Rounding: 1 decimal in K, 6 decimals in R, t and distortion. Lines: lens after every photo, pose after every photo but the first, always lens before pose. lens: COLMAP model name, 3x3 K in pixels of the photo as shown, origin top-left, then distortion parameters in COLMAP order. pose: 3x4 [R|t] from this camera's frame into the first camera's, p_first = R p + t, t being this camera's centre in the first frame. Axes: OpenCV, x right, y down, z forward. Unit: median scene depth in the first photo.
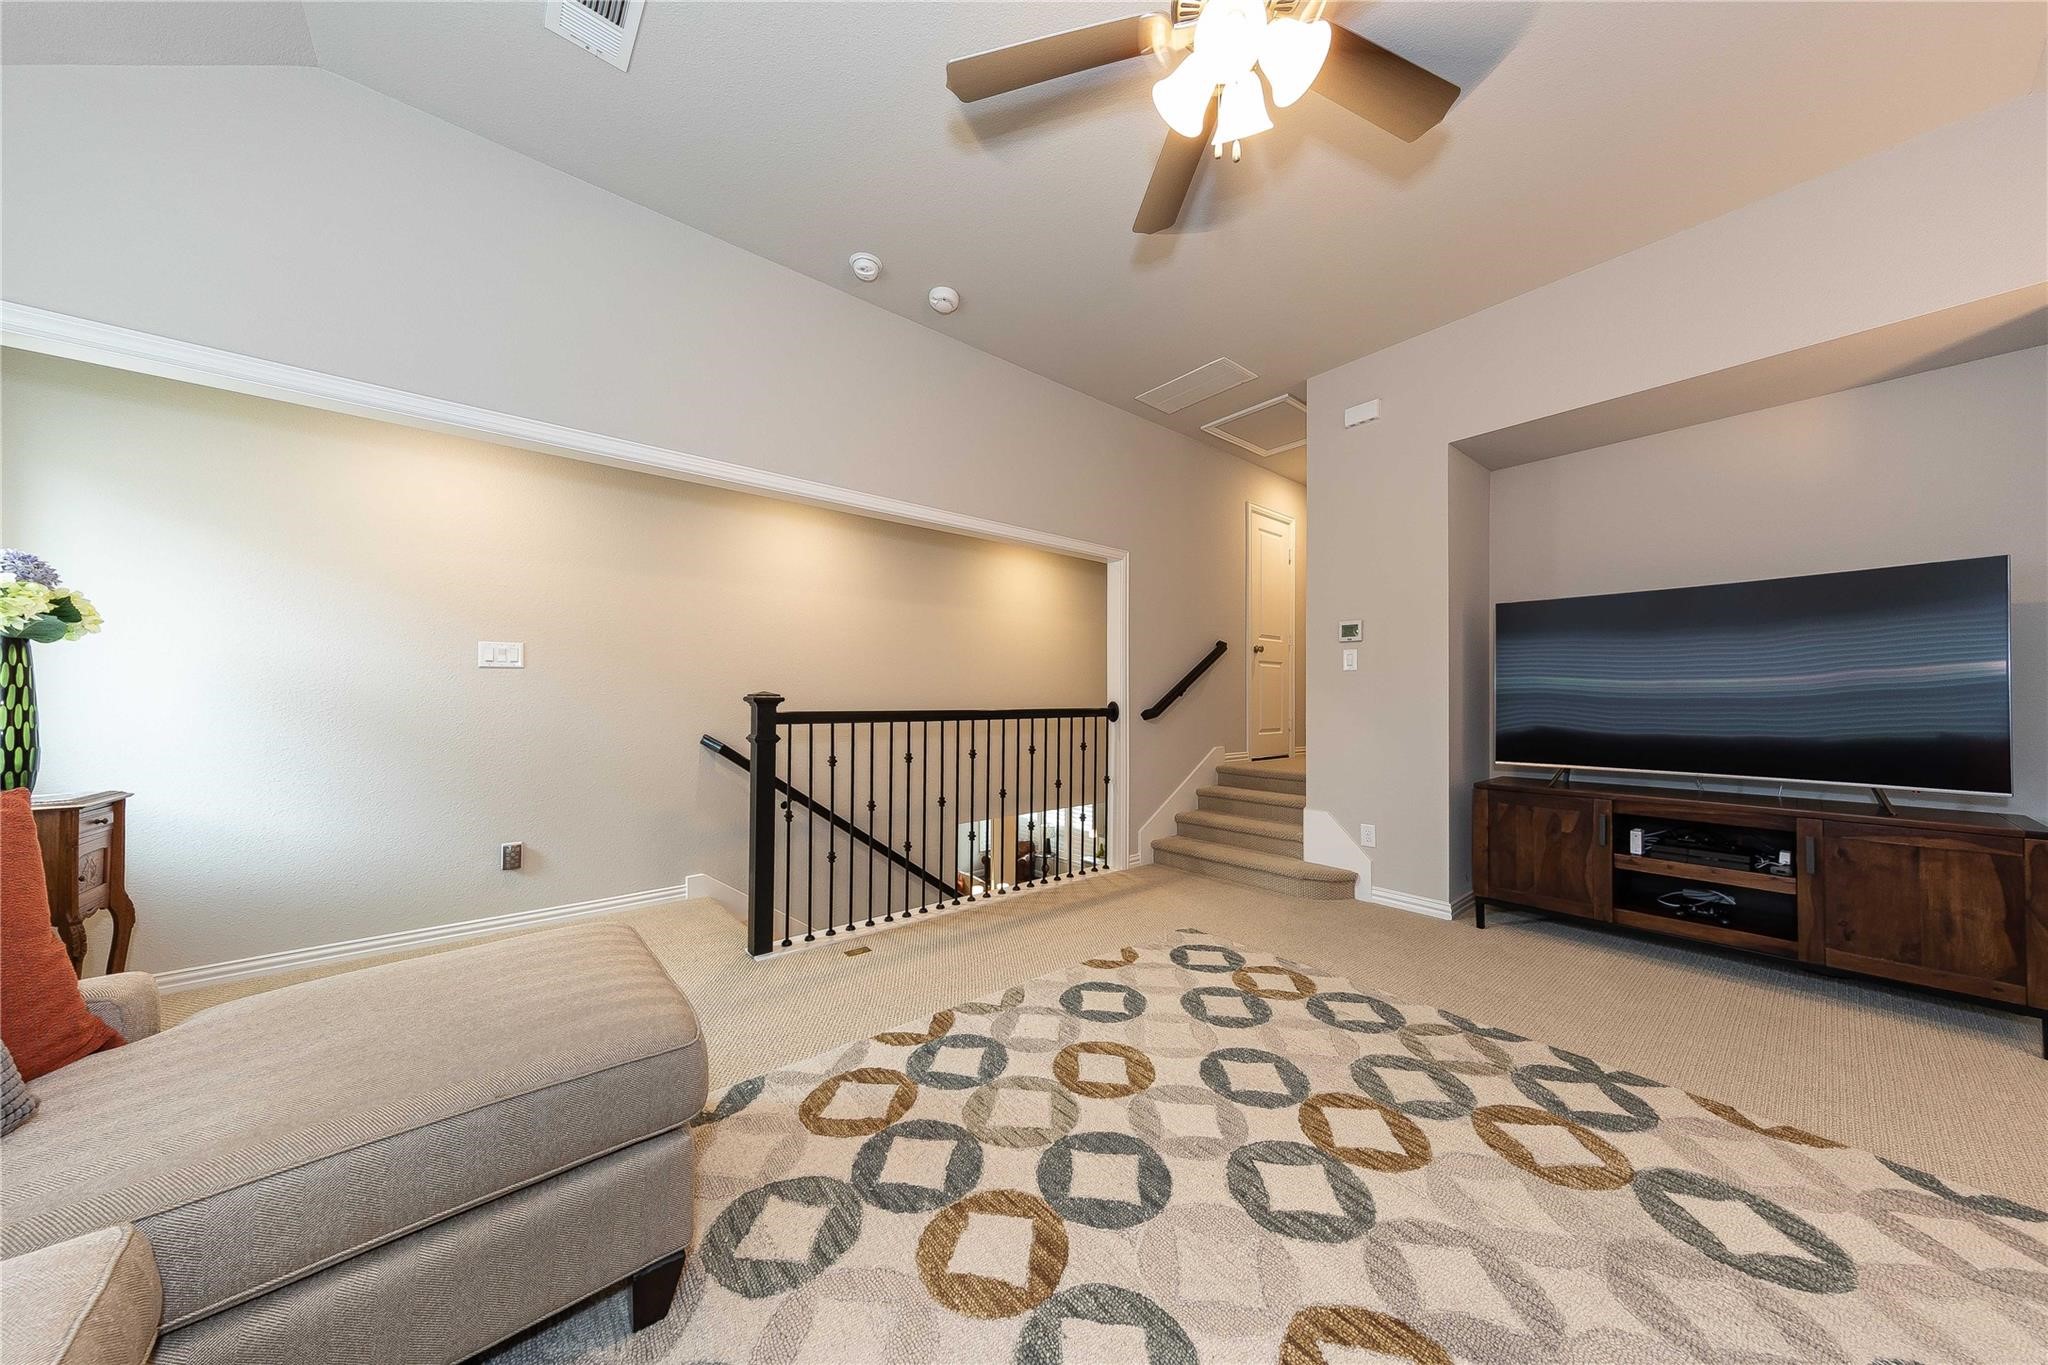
lens RADIAL K [[642.2, 0, 1022.3], [0, 642.2, 698.1], [0, 0, 1]] dist [0.009796, 0.000189]
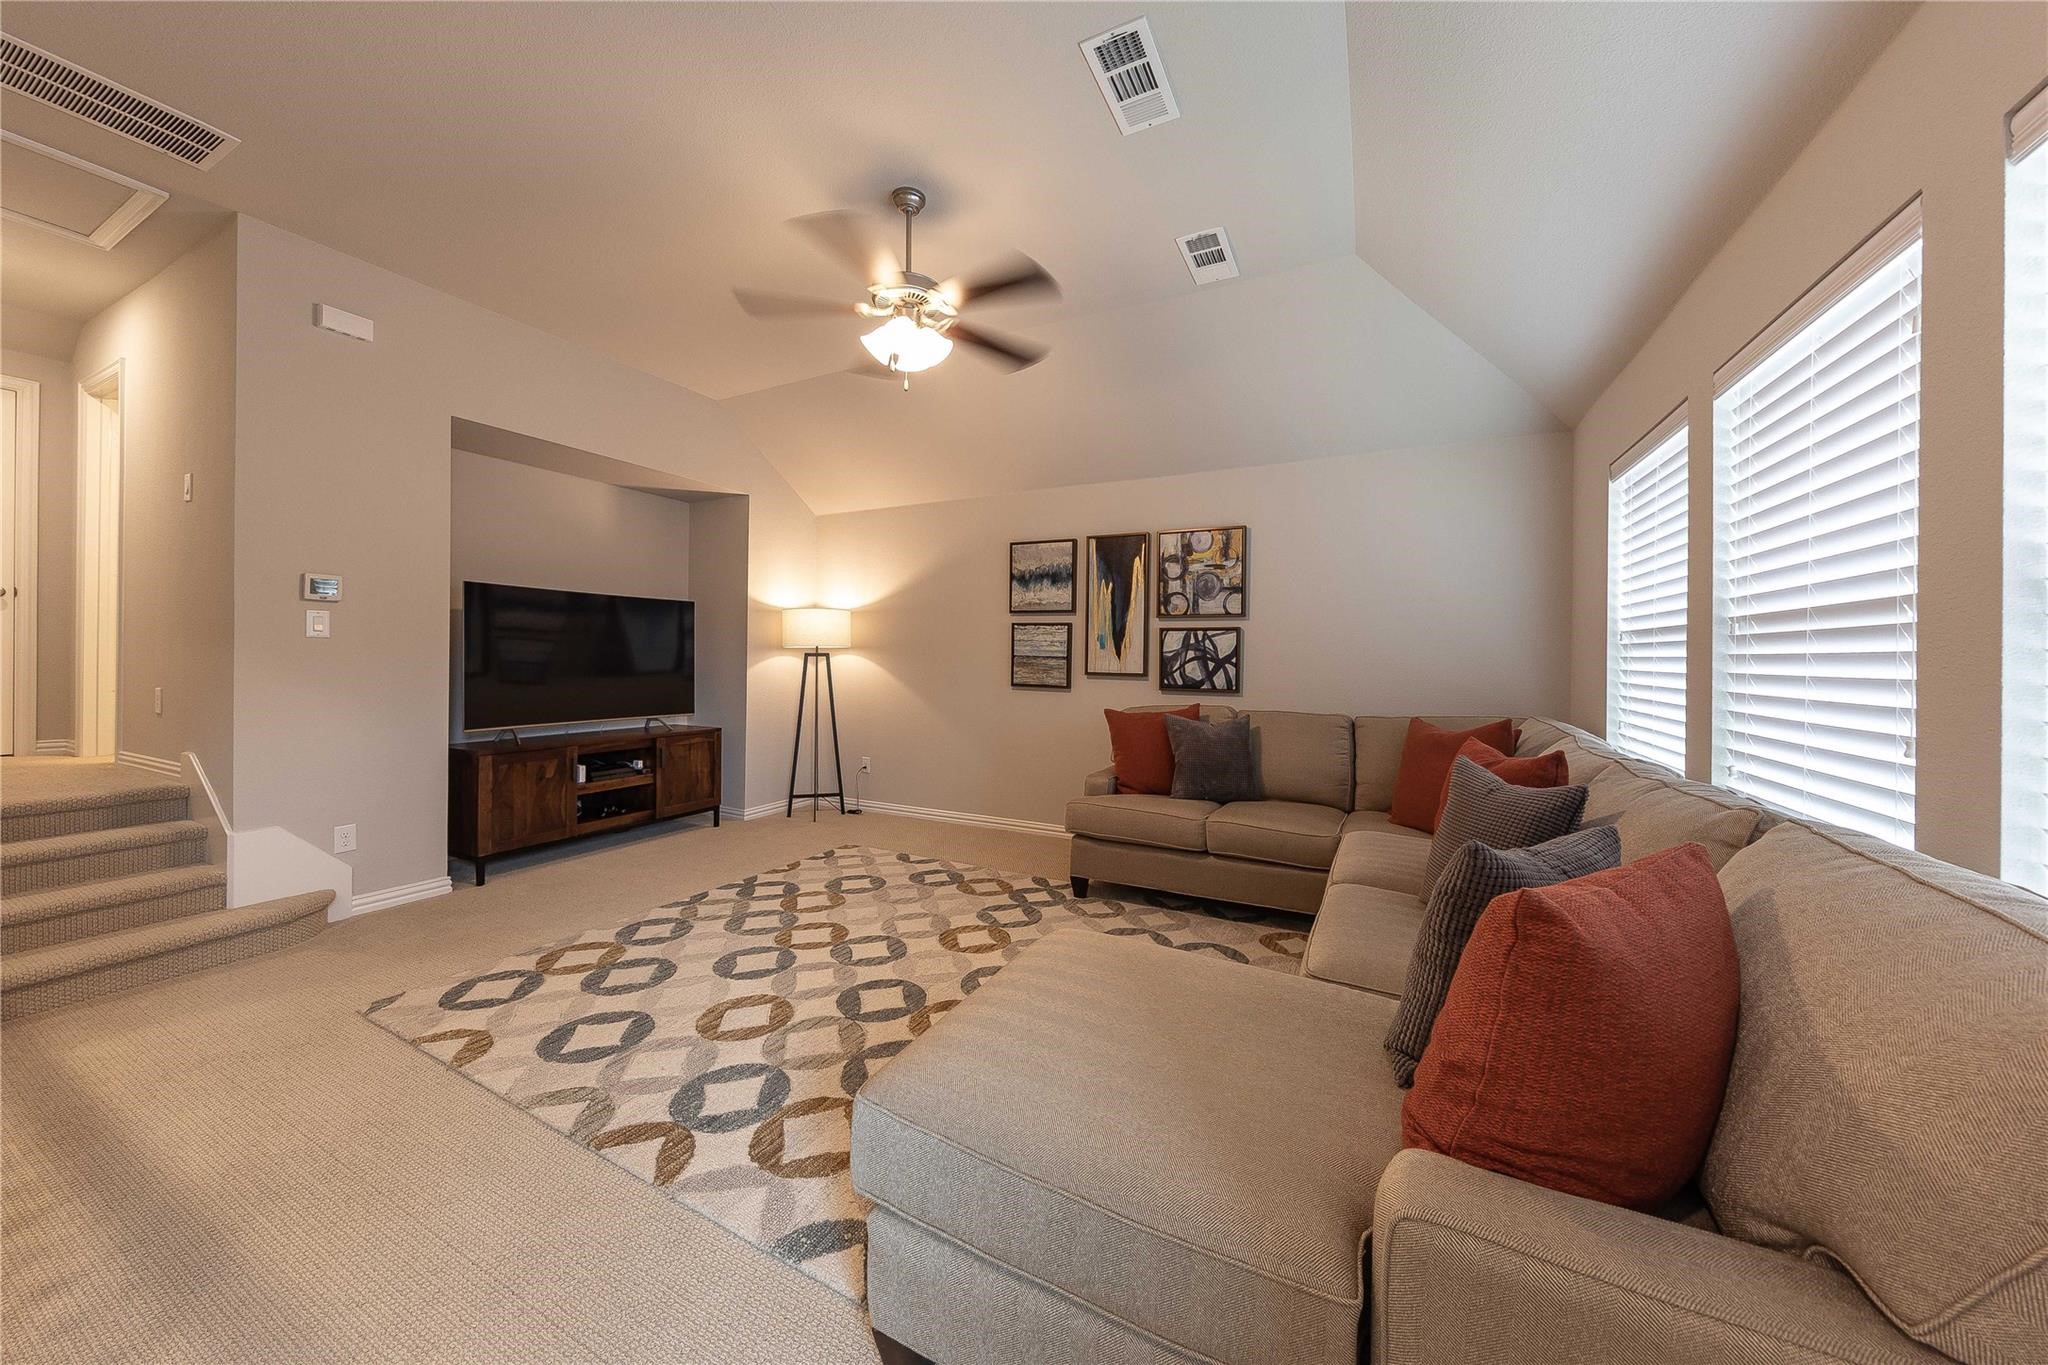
lens RADIAL K [[682.8, 0, 1026.6], [0, 682.8, 663.3], [0, 0, 1]] dist [-0.001078, -0.000033]
pose [[-0.373836, -0.009512, 0.927446, -1.031209], [-0.011233, 0.999921, 0.005728, -0.044916], [-0.927427, -0.008277, -0.373913, 0.897507]]
